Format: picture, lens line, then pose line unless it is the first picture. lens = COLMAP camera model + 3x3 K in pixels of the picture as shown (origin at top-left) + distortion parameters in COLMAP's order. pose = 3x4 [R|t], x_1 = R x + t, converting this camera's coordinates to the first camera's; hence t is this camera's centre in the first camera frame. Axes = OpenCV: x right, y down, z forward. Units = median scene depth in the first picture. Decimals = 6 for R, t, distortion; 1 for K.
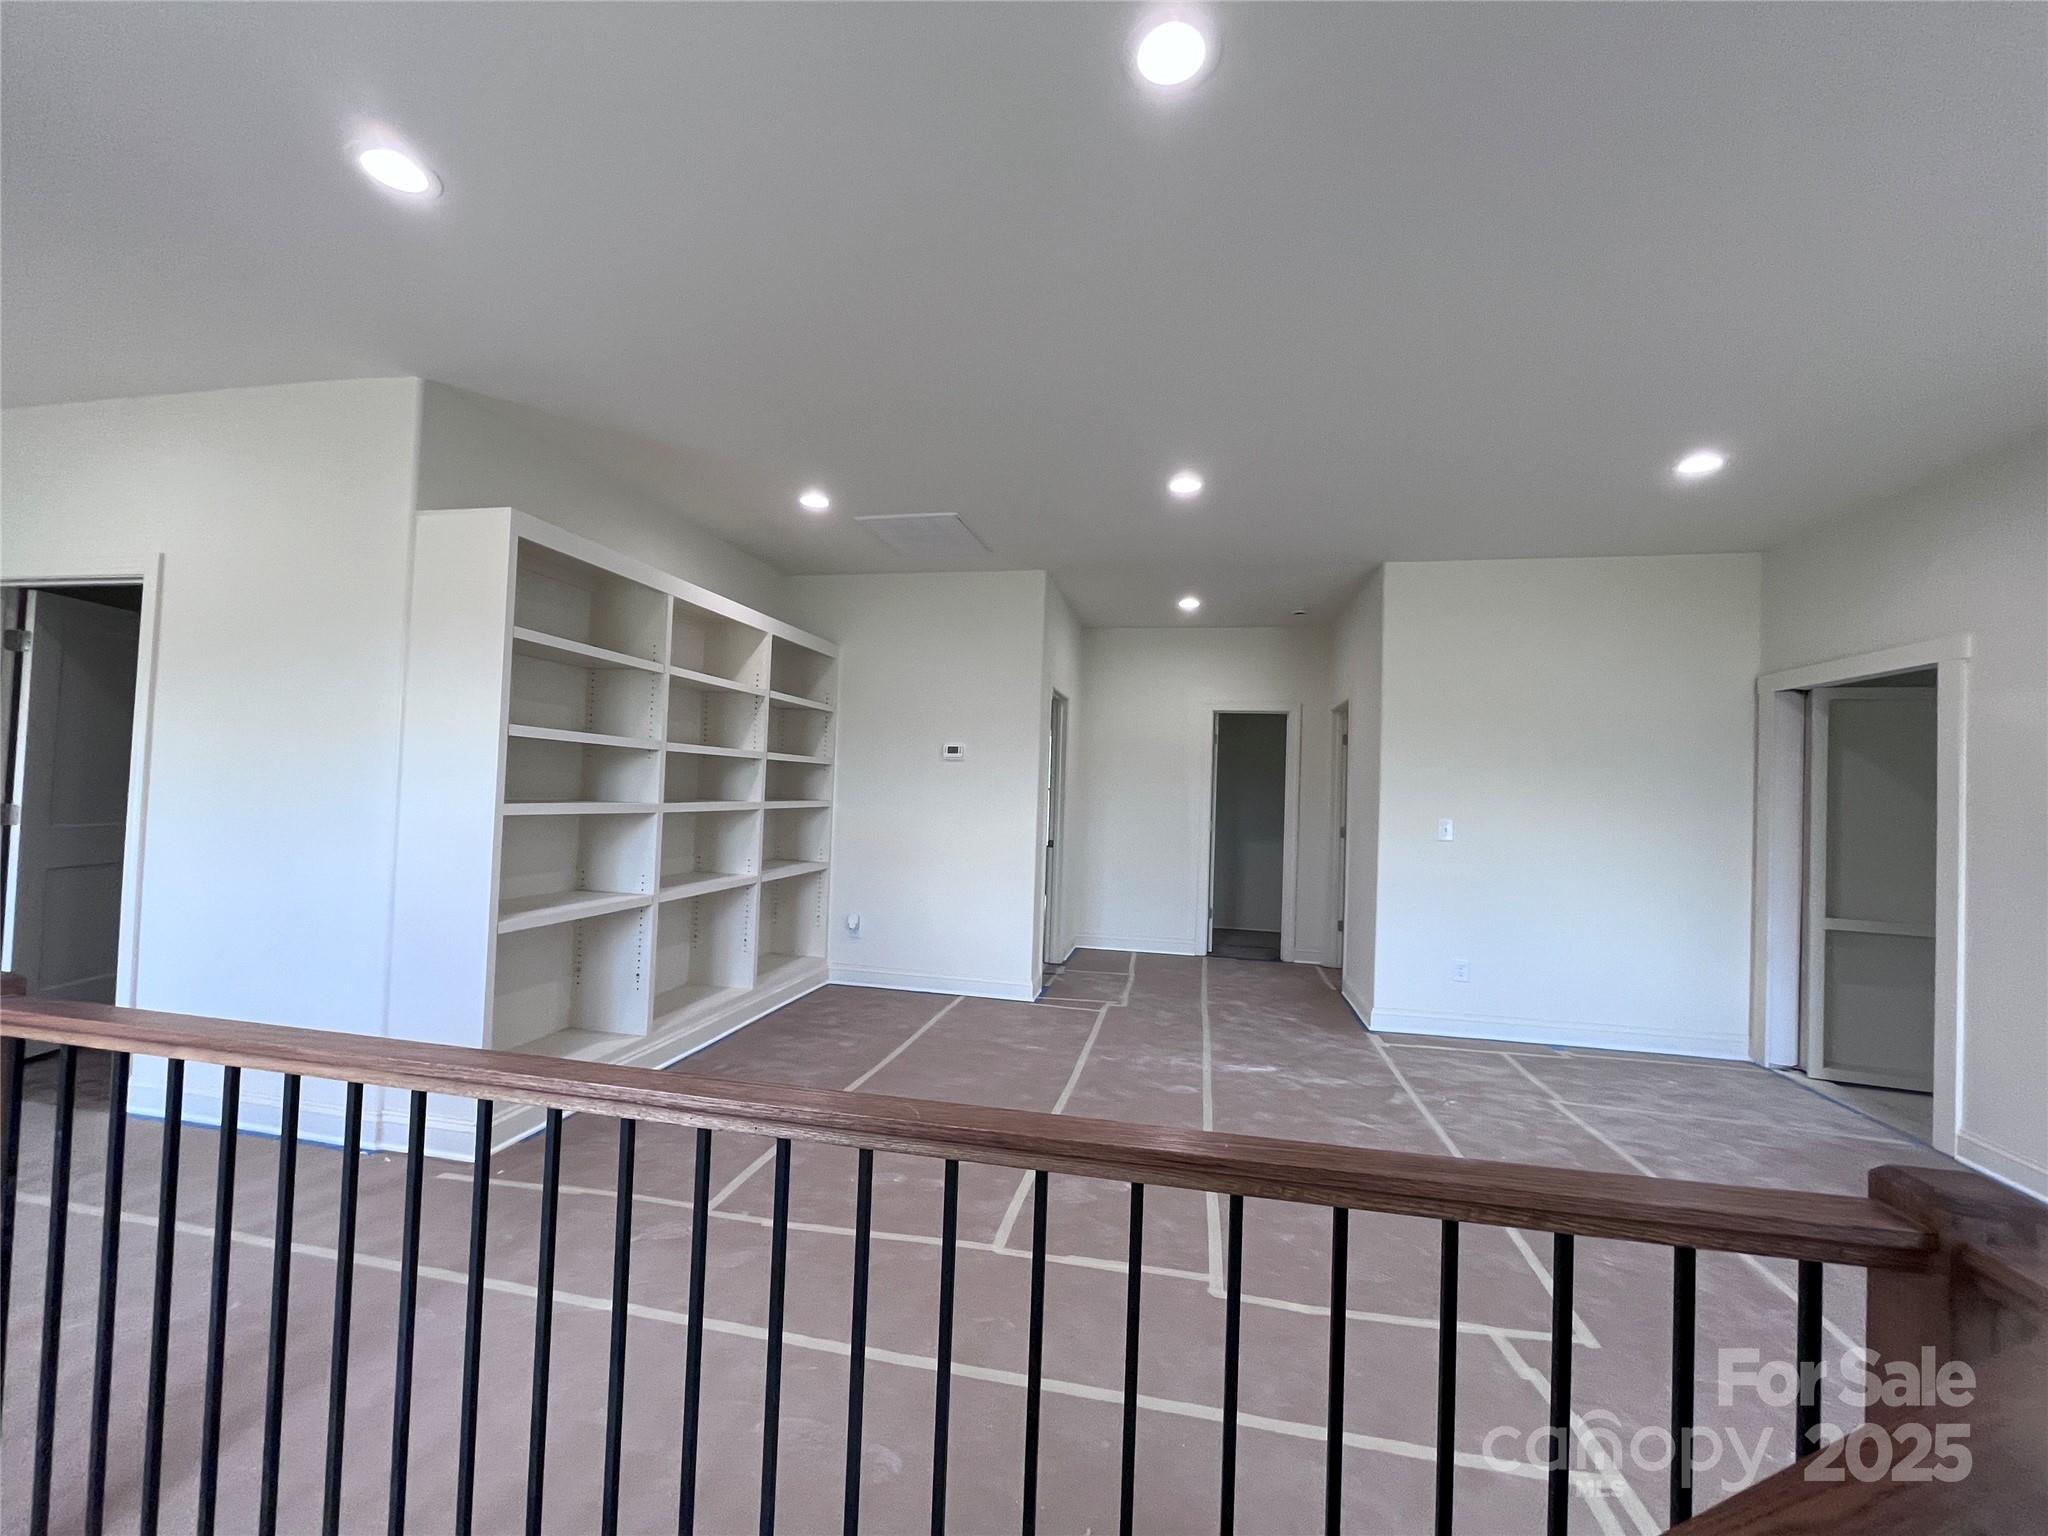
lens RADIAL K [[828.3, 0, 1024.0], [0, 828.3, 768.0], [0, 0, 1]] dist [-0.000323, -0.000126]
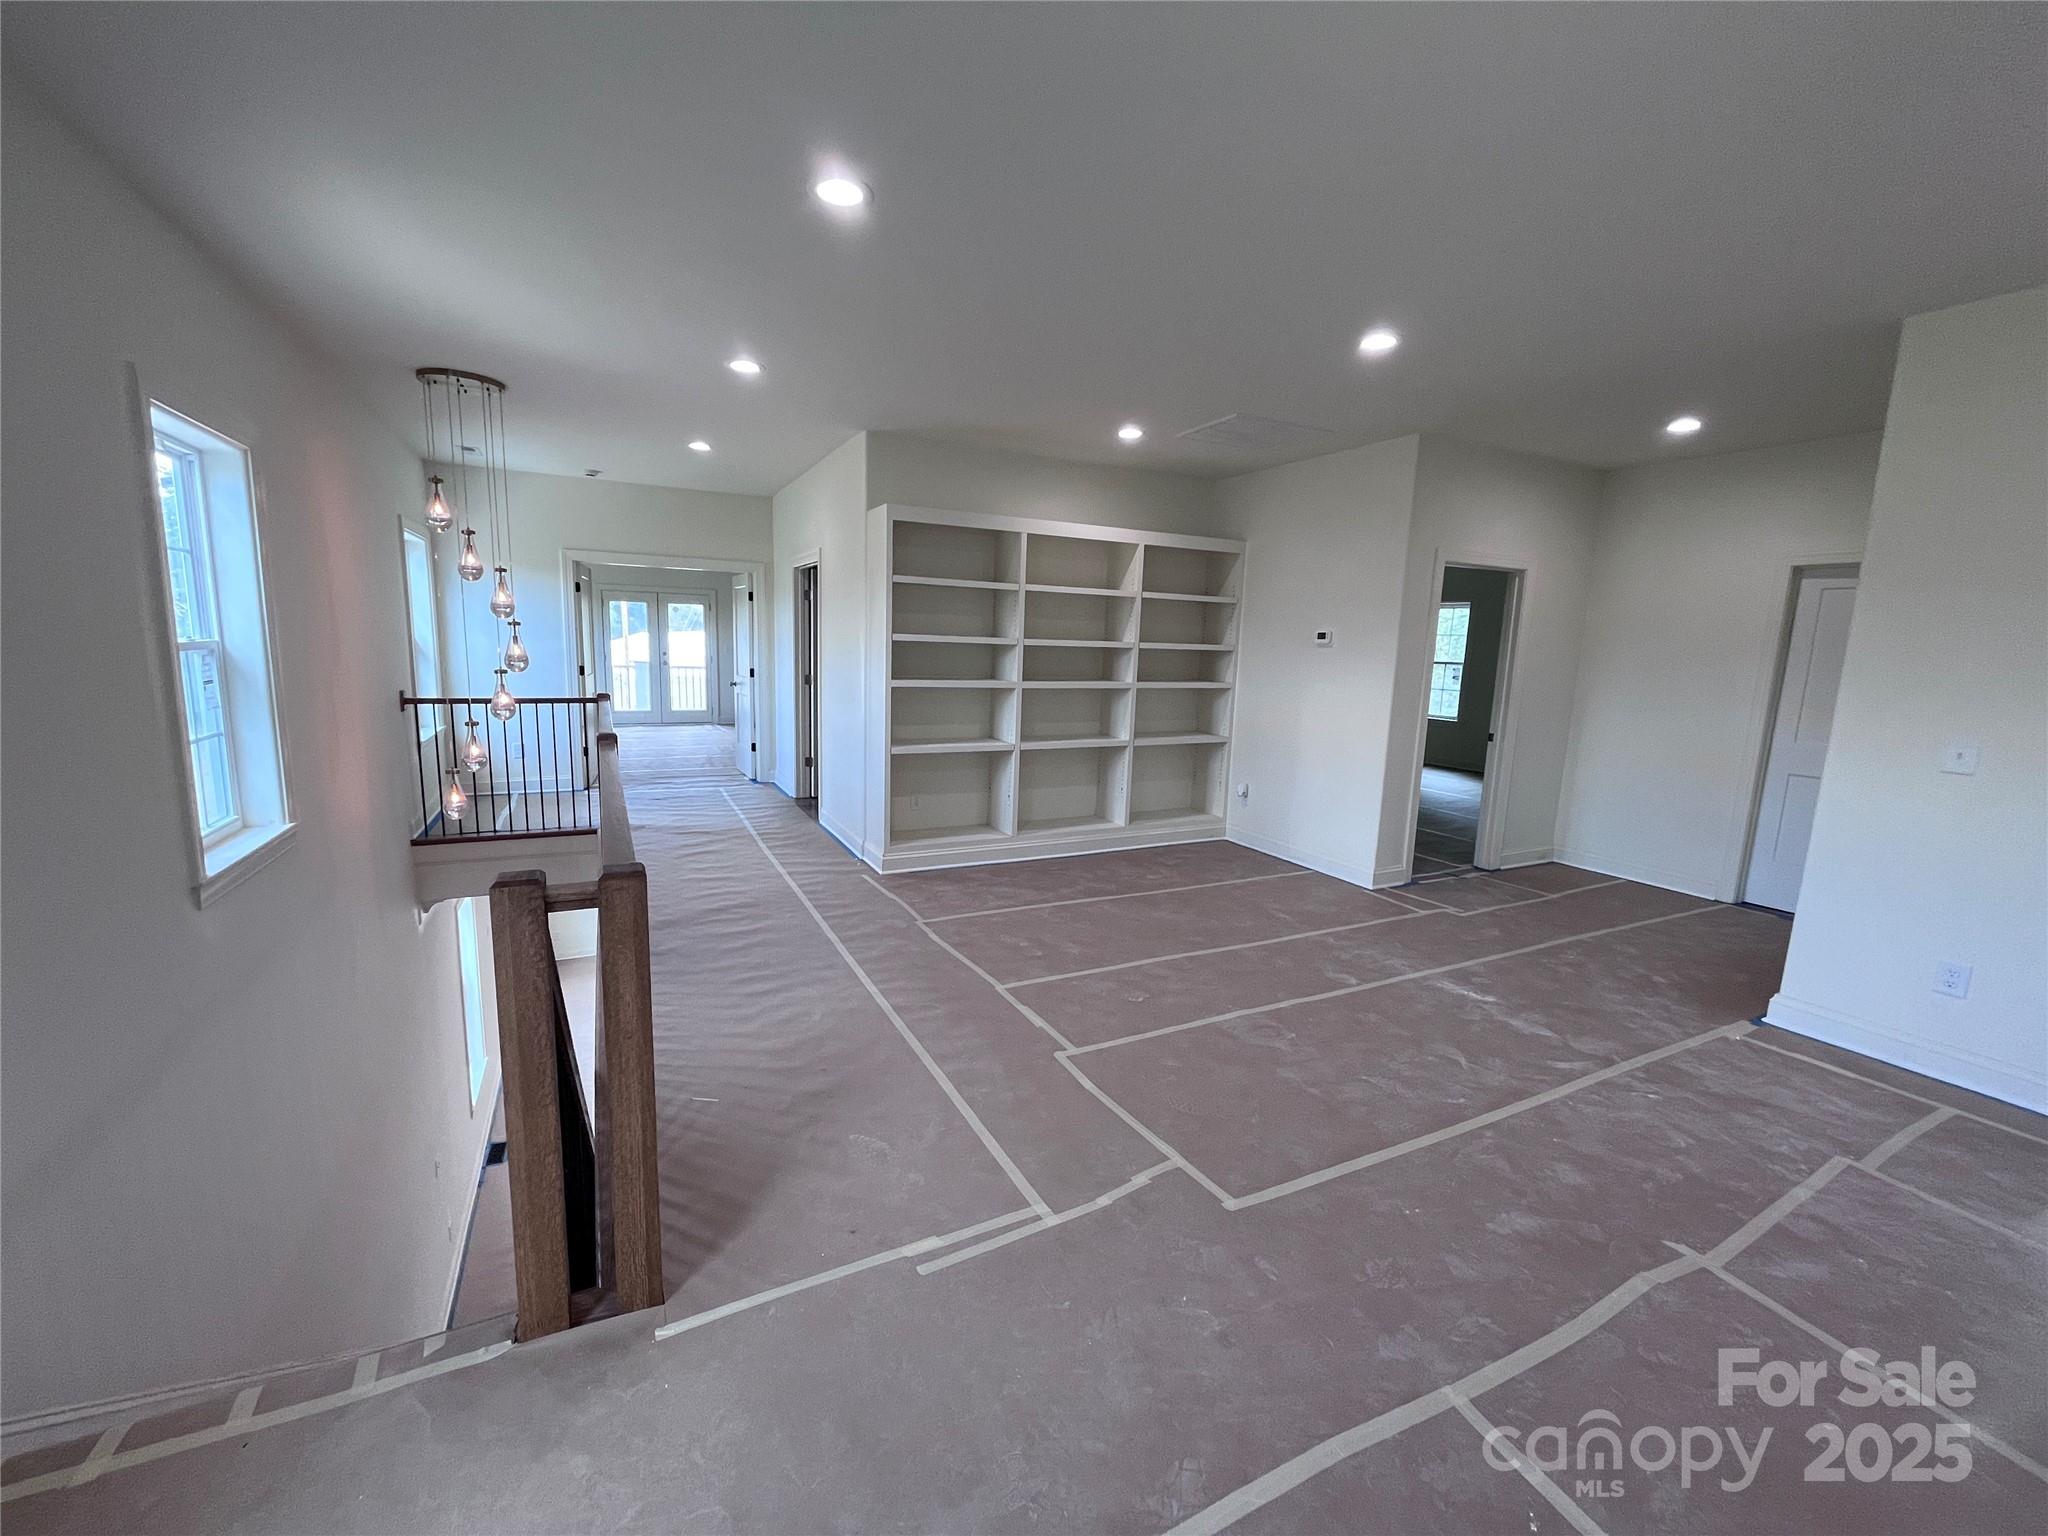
lens RADIAL K [[828.3, 0, 1024.0], [0, 828.3, 768.0], [0, 0, 1]] dist [-0.000323, -0.000126]
pose [[0.626326, 0.105439, -0.772398, 0.616544], [0.011295, 0.989480, 0.144231, -0.014922], [0.779479, -0.099060, 0.618546, 0.082580]]
